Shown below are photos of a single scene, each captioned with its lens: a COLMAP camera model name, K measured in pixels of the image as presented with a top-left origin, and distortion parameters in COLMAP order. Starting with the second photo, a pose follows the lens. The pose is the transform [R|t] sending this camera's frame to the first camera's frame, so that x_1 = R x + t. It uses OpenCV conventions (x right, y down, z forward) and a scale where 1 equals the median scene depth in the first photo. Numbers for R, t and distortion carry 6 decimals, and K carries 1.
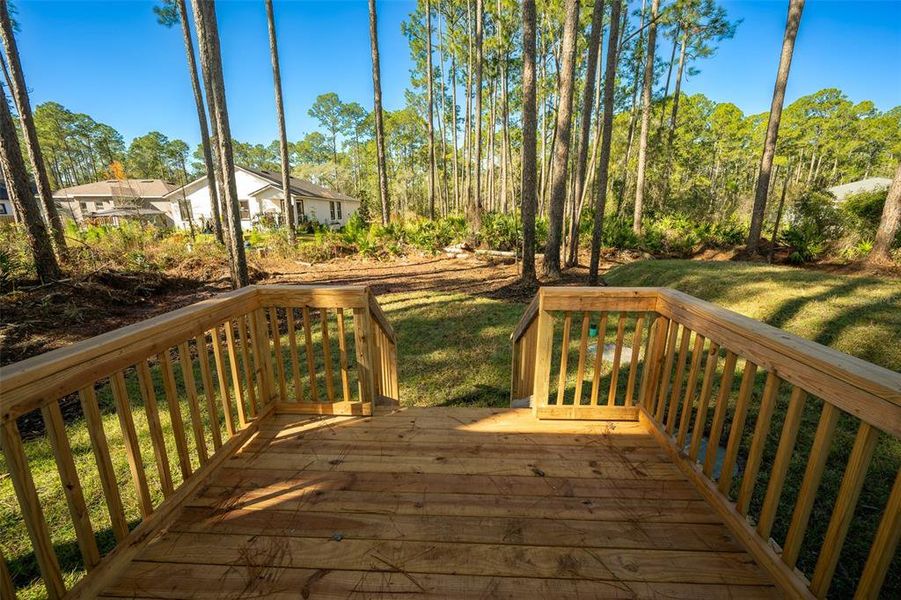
lens RADIAL K [[349.8, 0, 455.0], [0, 349.8, 300.0], [0, 0, 1]] dist [-0.008443, -0.000303]
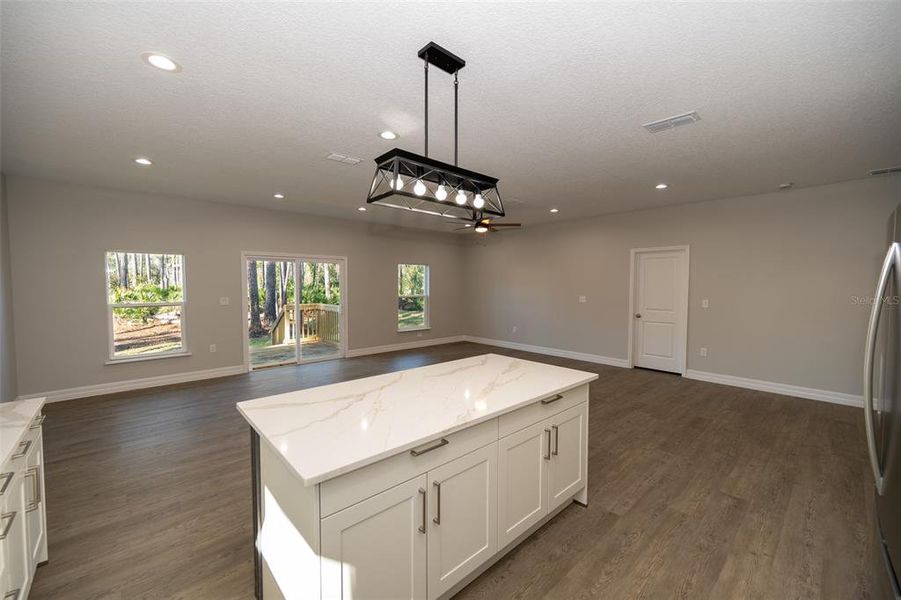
lens RADIAL K [[349.8, 0, 456.6], [0, 349.8, 299.2], [0, 0, 1]] dist [-0.008443, -0.000303]
pose [[0.692871, -0.032409, 0.720333, -0.159689], [0.171999, 0.977581, -0.121459, 0.090692], [-0.700247, 0.208052, 0.682912, -0.389721]]
